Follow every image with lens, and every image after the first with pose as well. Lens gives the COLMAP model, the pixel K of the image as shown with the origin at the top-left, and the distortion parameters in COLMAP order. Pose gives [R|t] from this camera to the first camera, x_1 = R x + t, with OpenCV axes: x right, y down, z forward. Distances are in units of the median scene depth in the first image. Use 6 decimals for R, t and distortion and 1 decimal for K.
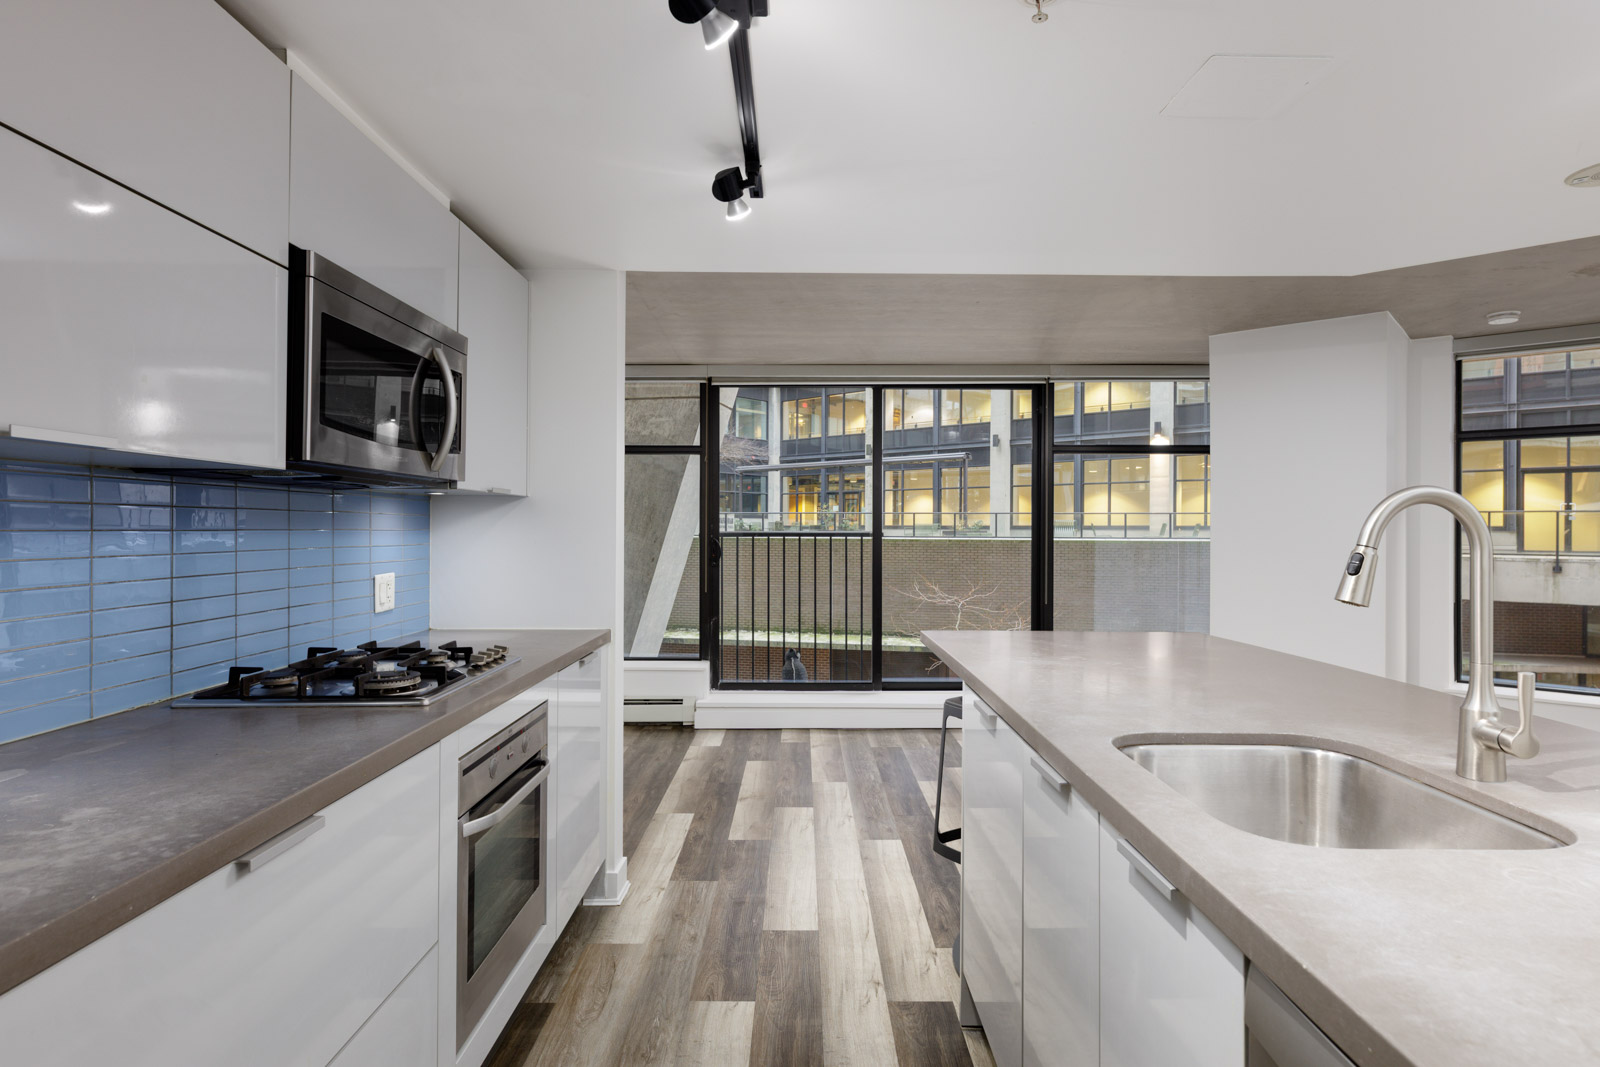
lens RADIAL K [[855.6, 0, 794.4], [0, 855.6, 540.3], [0, 0, 1]] dist [0.004183, 0.000579]
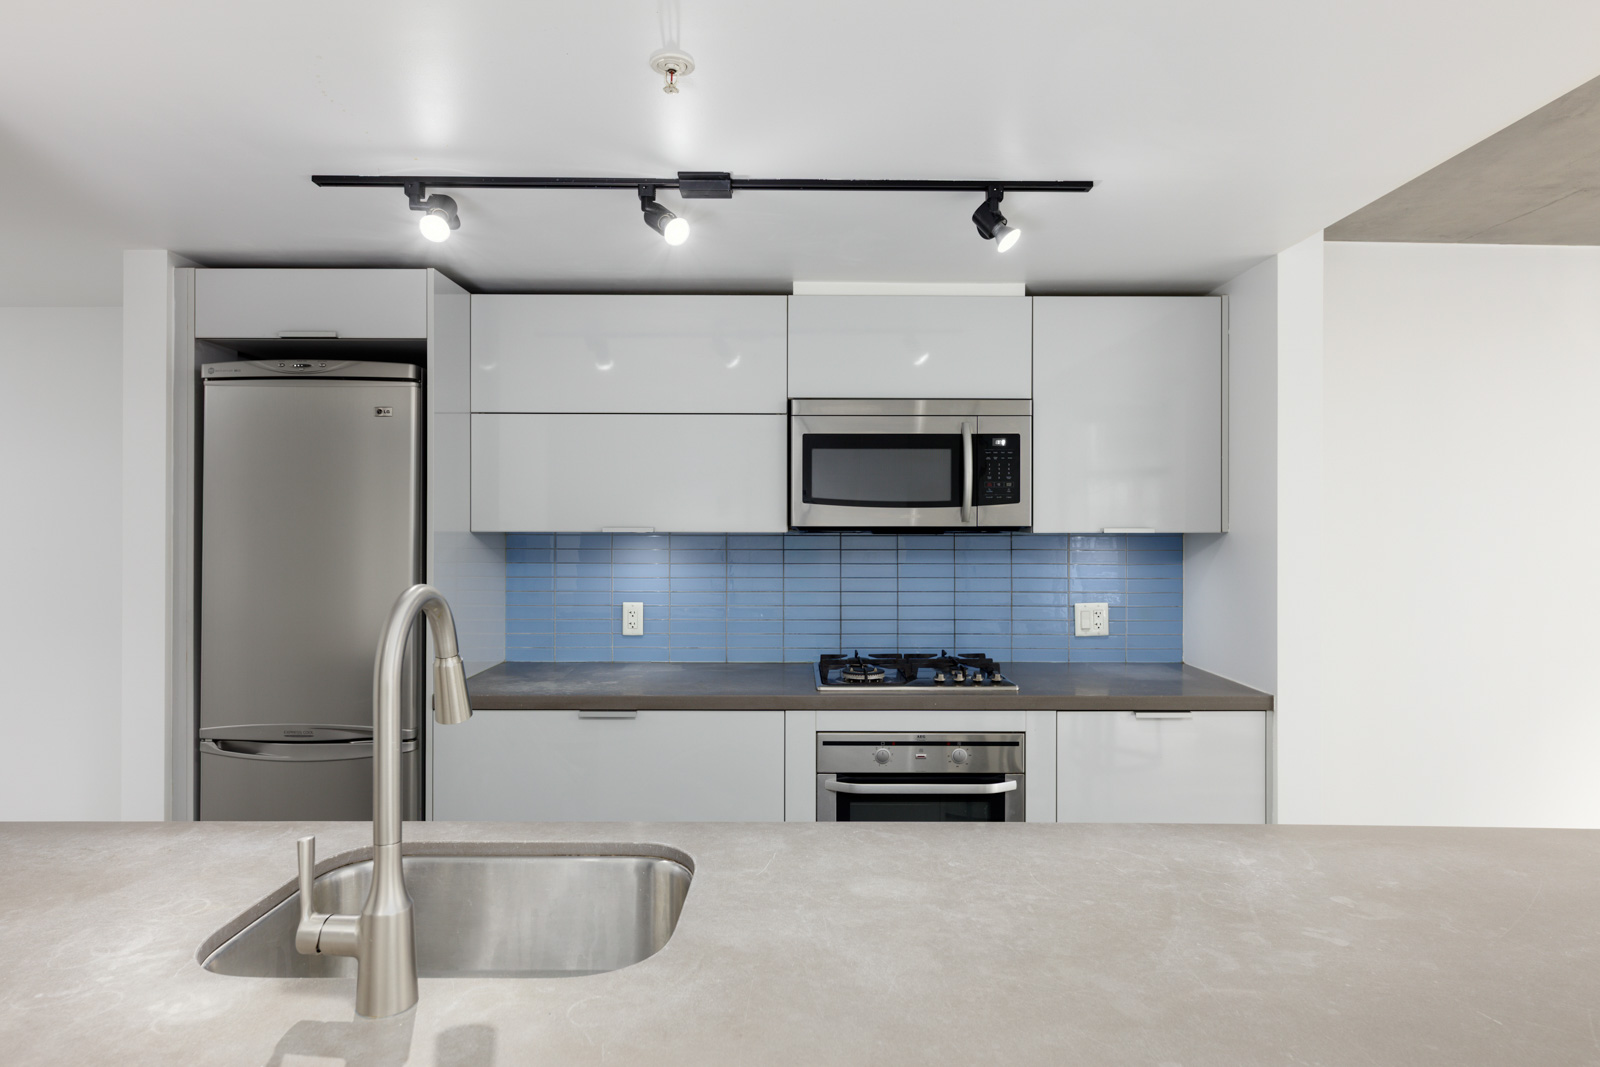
lens RADIAL K [[875.8, 0, 798.1], [0, 875.8, 519.0], [0, 0, 1]] dist [-0.005313, -0.000802]
pose [[0.018381, -0.013451, -0.999741, 0.774517], [-0.015522, 0.999785, -0.013737, -0.057517], [0.999711, 0.015770, 0.018169, 0.669375]]
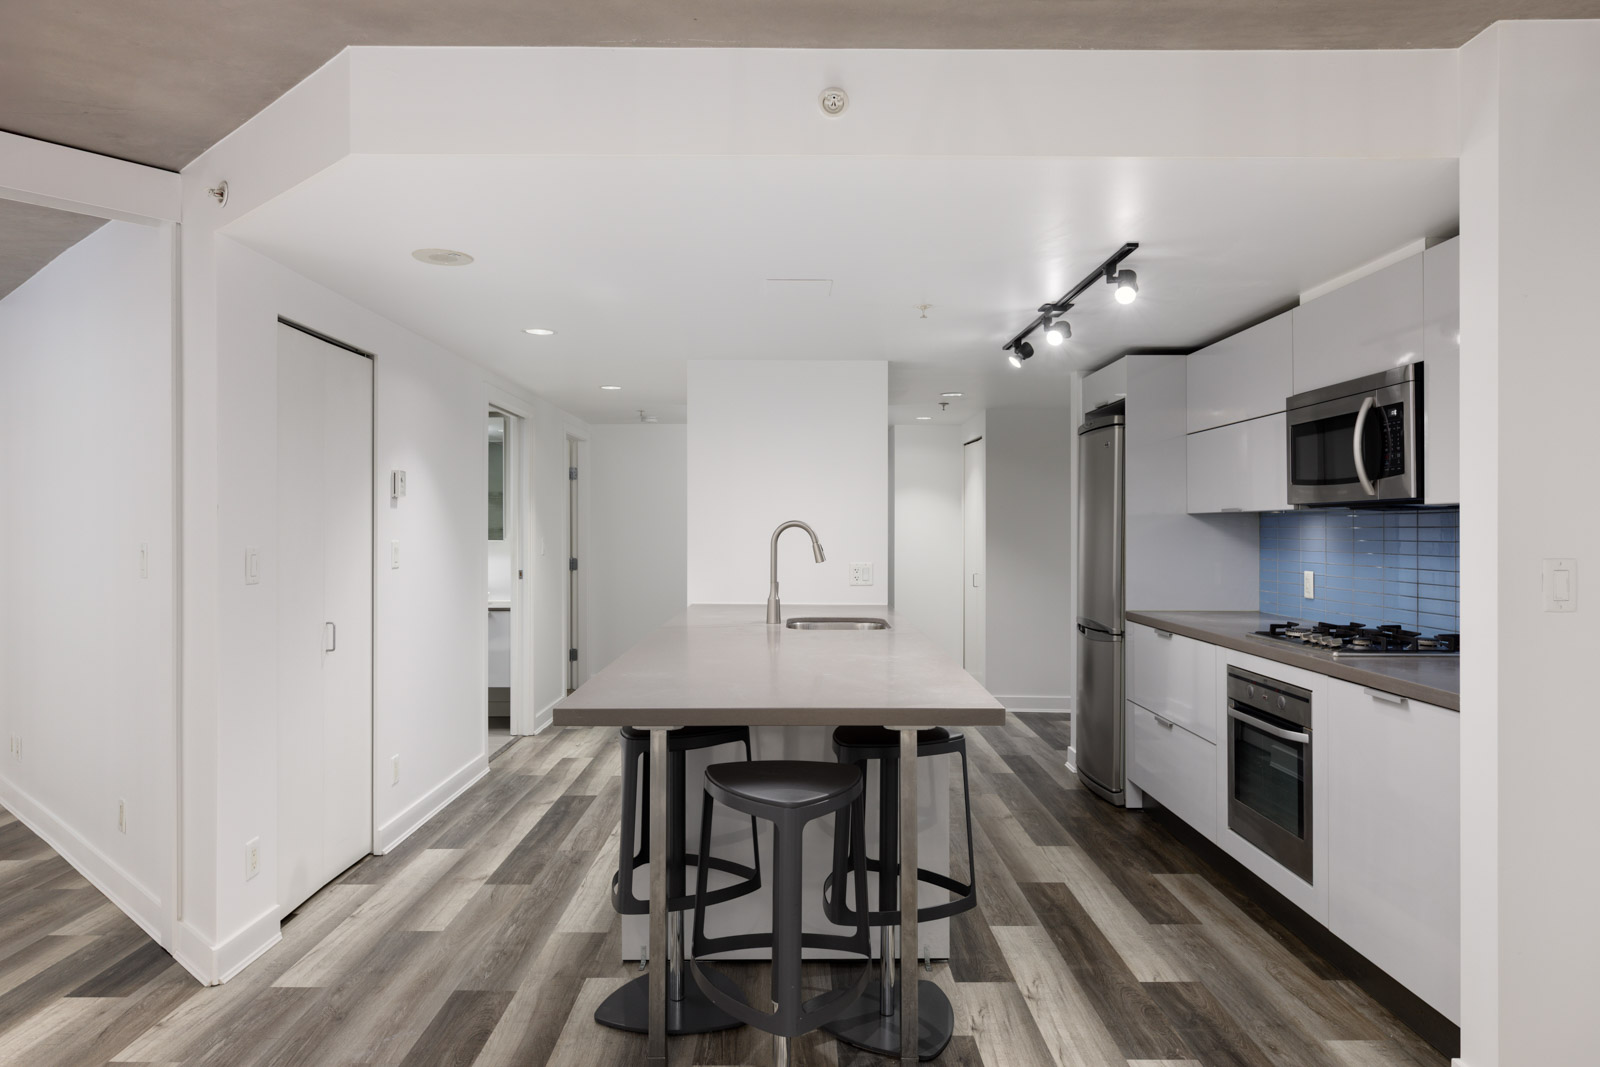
lens RADIAL K [[1006.3, 0, 792.1], [0, 1006.3, 531.0], [0, 0, 1]] dist [0.006980, 0.000341]
pose [[-0.999941, -0.006015, -0.009061, 0.404571], [-0.006149, 0.999871, 0.014860, -0.040717], [0.008970, 0.014915, -0.999849, 2.258830]]
